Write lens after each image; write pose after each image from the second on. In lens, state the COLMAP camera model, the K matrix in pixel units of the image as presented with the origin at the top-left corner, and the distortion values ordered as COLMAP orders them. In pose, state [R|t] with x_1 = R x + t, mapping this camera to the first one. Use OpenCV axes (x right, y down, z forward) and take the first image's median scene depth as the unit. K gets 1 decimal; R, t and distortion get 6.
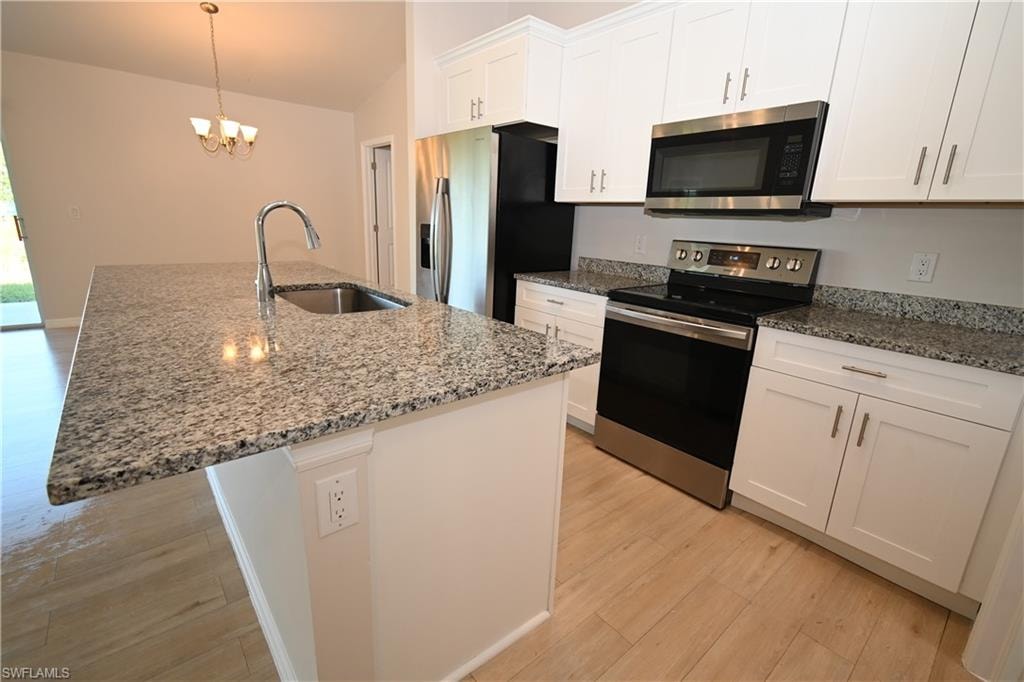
lens RADIAL K [[456.7, 0, 516.9], [0, 456.7, 340.2], [0, 0, 1]] dist [0.001998, -0.000970]
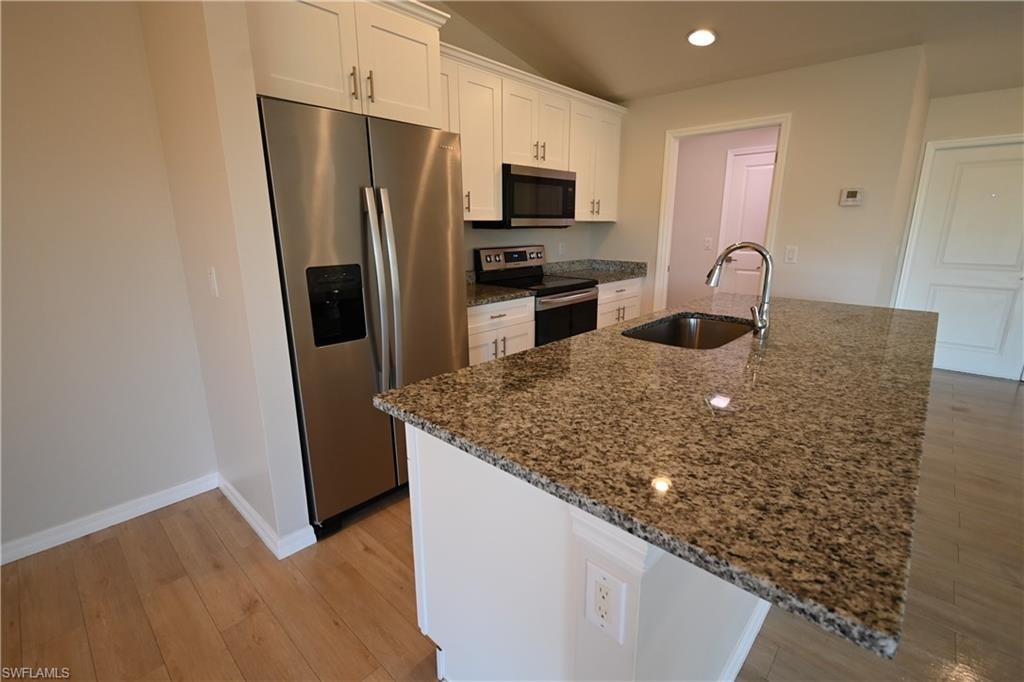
lens RADIAL K [[456.7, 0, 516.9], [0, 456.7, 340.2], [0, 0, 1]] dist [0.001998, -0.000970]
pose [[-0.121062, -0.284512, 0.950998, -1.359428], [0.248951, 0.918723, 0.306548, -0.496079], [-0.960920, 0.273863, -0.040392, 1.445272]]
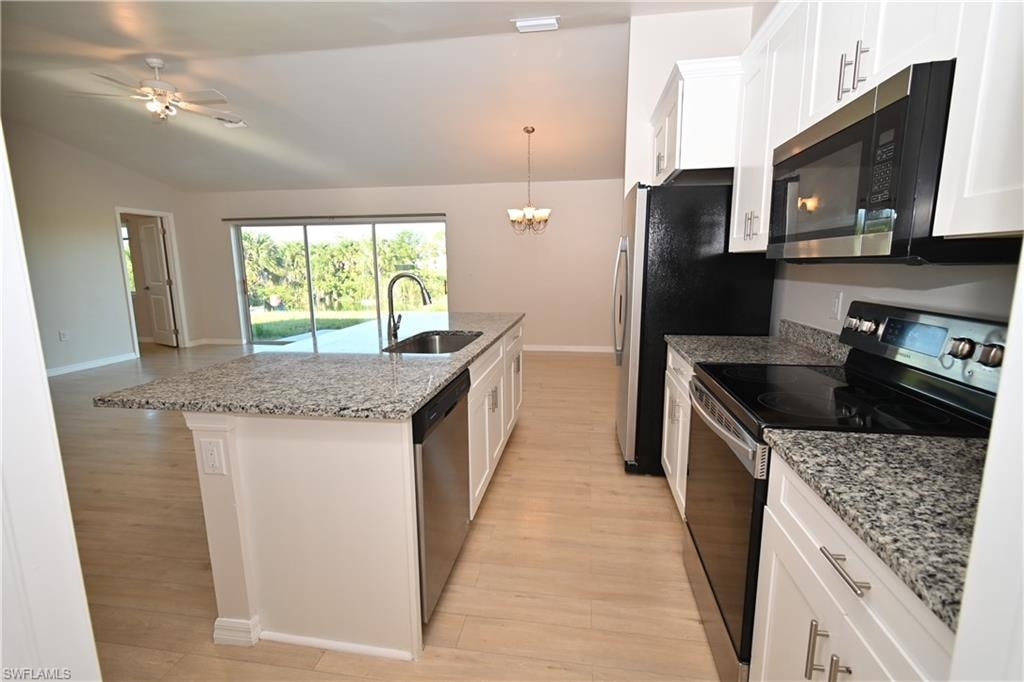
lens RADIAL K [[456.7, 0, 516.9], [0, 456.7, 340.2], [0, 0, 1]] dist [0.001998, -0.000970]
pose [[0.652203, 0.078830, -0.753934, 0.747353], [-0.159146, 0.986652, -0.034509, -0.090545], [0.741150, 0.142492, 0.656043, 0.309681]]
